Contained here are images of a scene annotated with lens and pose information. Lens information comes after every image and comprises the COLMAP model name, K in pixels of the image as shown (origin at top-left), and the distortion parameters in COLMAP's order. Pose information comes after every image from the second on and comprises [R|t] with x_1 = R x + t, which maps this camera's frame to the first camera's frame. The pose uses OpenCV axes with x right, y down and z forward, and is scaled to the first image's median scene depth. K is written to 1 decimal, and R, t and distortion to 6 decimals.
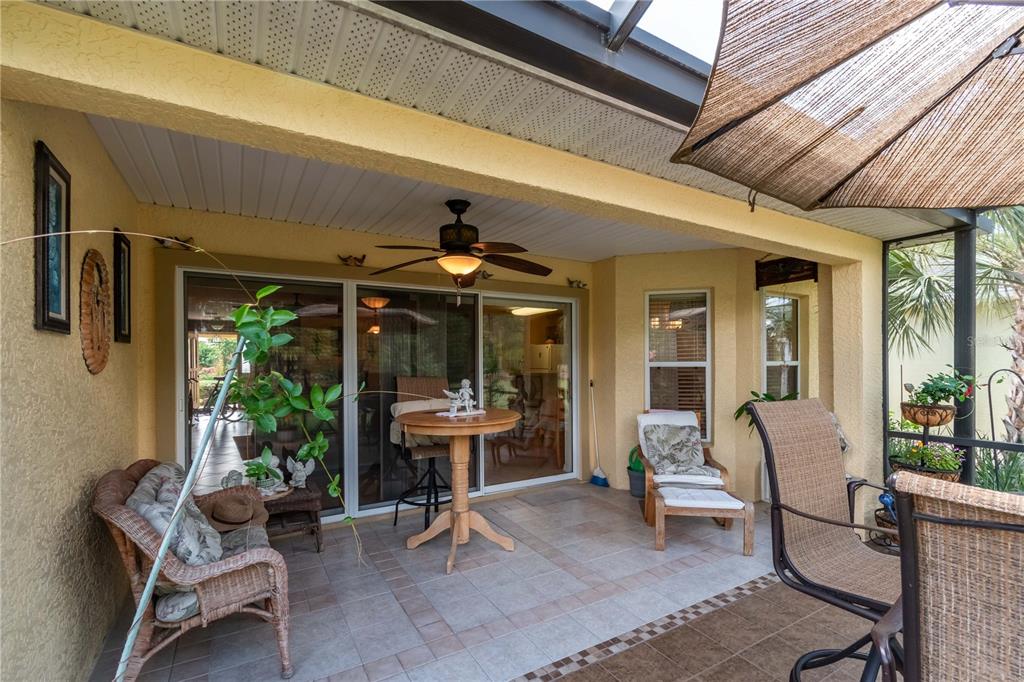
lens RADIAL K [[494.5, 0, 510.2], [0, 494.5, 357.7], [0, 0, 1]] dist [-0.002403, -0.001696]
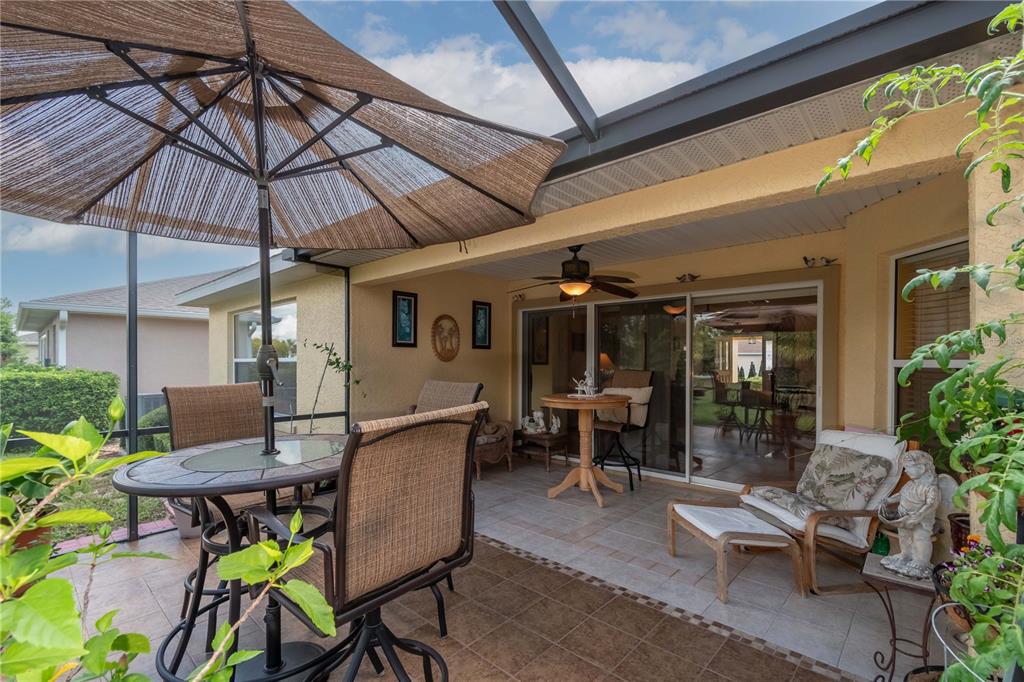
lens RADIAL K [[494.5, 0, 510.2], [0, 494.5, 357.7], [0, 0, 1]] dist [-0.002403, -0.001696]
pose [[0.226369, 0.004561, -0.974031, 1.330137], [0.001258, 0.999987, 0.004975, 0.002854], [0.974041, -0.002351, 0.226360, 0.545925]]
